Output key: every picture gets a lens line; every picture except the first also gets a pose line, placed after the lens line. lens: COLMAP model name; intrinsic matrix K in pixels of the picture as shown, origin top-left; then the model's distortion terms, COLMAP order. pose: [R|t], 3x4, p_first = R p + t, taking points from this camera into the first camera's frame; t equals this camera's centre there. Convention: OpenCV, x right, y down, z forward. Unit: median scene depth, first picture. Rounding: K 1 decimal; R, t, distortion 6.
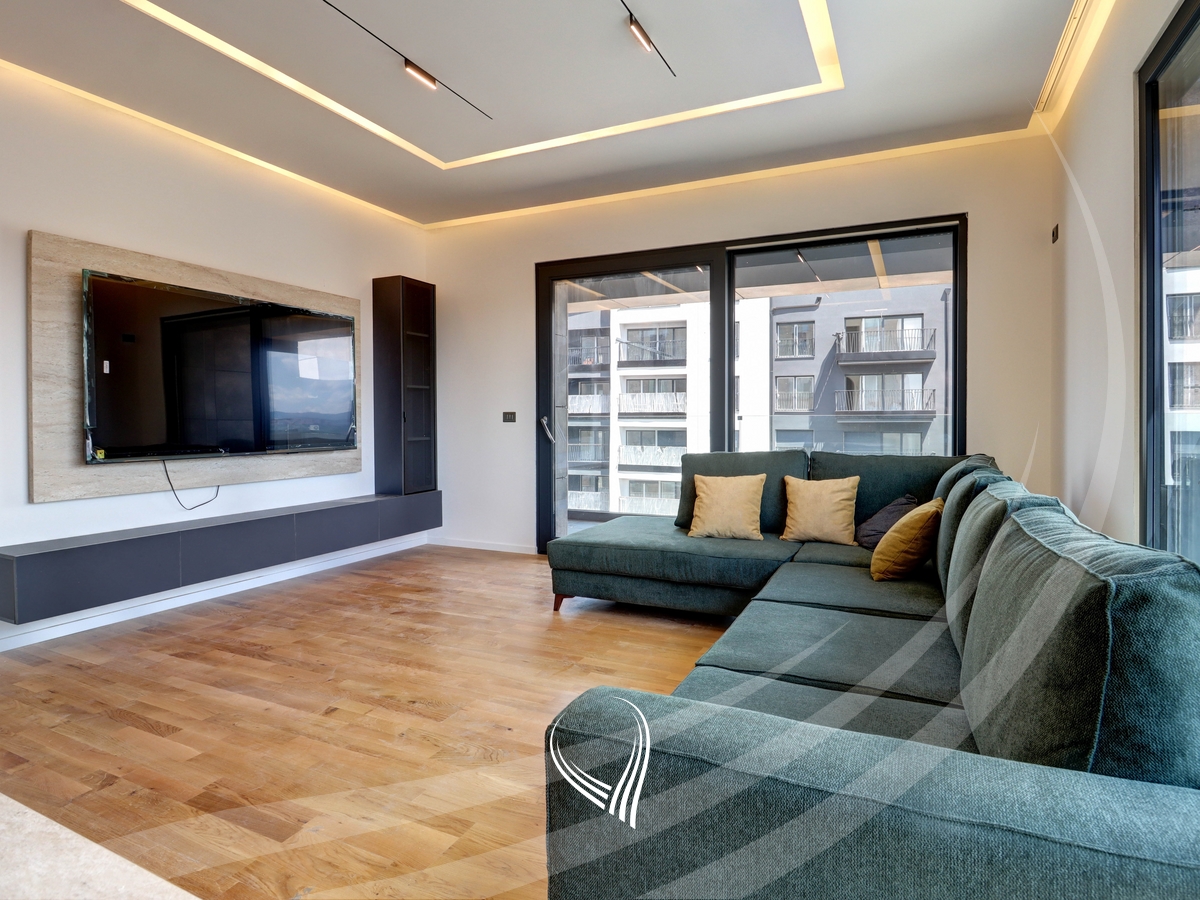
lens RADIAL K [[633.3, 0, 601.4], [0, 633.3, 428.0], [0, 0, 1]] dist [-0.000393, -0.000358]
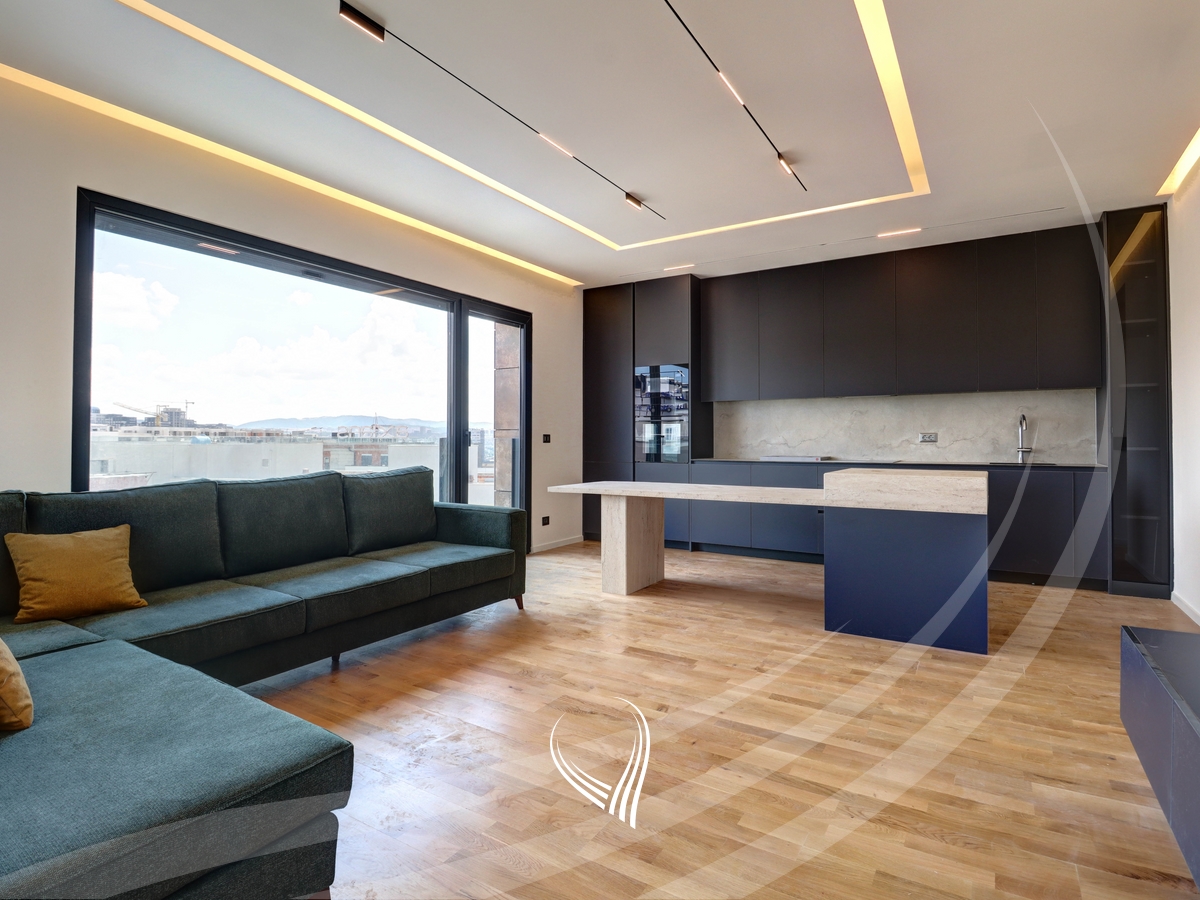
lens RADIAL K [[633.3, 0, 601.4], [0, 633.3, 428.0], [0, 0, 1]] dist [-0.000393, -0.000358]
pose [[-0.991749, 0.003518, 0.128144, -0.475687], [0.002018, 0.999928, -0.011835, -0.035317], [-0.128176, -0.011479, -0.991685, 2.168253]]
